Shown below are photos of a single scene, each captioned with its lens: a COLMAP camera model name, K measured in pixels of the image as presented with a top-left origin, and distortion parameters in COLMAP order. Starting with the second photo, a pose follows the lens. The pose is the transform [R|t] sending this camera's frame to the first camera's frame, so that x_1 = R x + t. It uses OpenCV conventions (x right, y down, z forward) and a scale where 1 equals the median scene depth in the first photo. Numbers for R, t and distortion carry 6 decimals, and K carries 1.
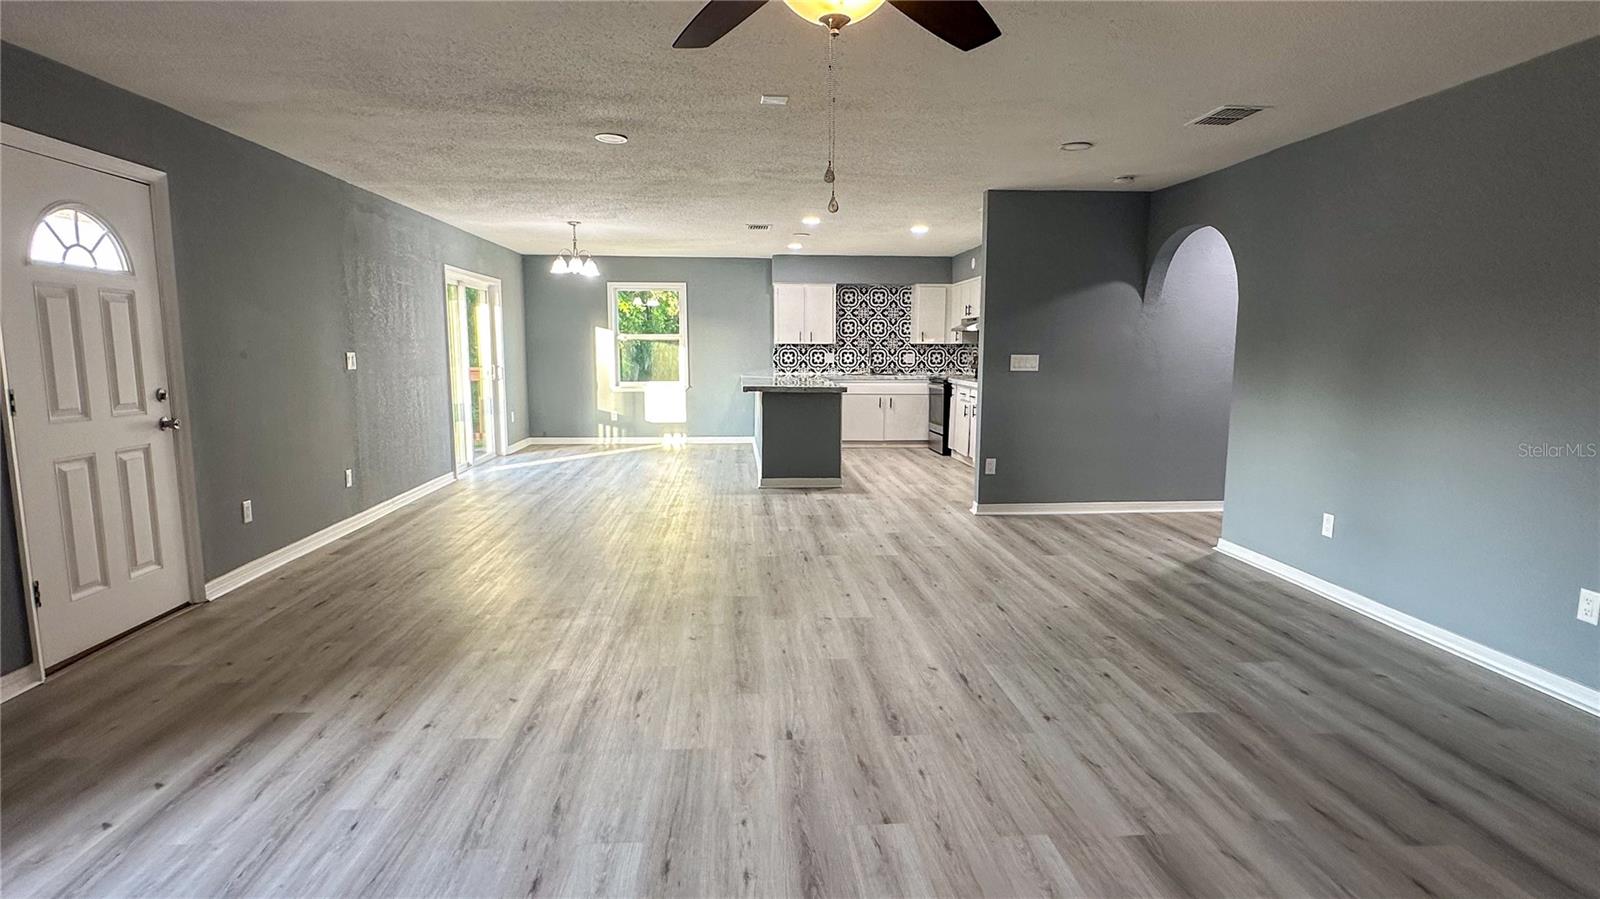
lens RADIAL K [[828.8, 0, 802.4], [0, 828.8, 449.0], [0, 0, 1]] dist [0.000247, -0.001102]
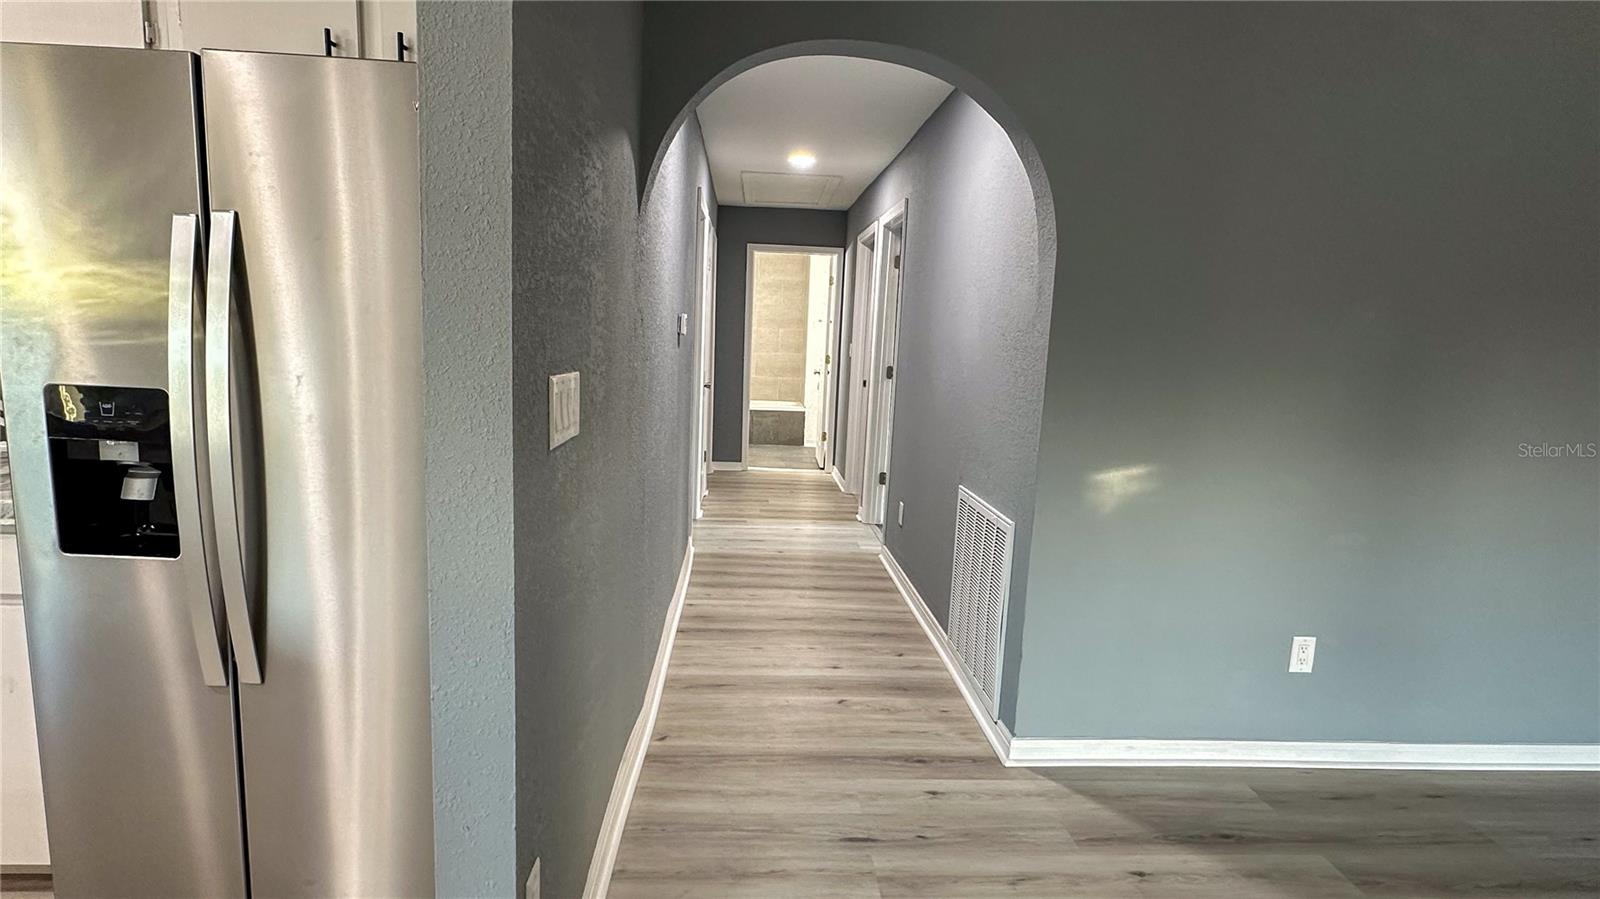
lens RADIAL K [[828.8, 0, 797.4], [0, 828.8, 446.9], [0, 0, 1]] dist [0.000247, -0.001102]
pose [[0.023222, -0.148186, 0.988687, 0.047717], [0.086323, 0.985557, 0.145689, -0.180855], [-0.995996, 0.081964, 0.035678, 1.350822]]
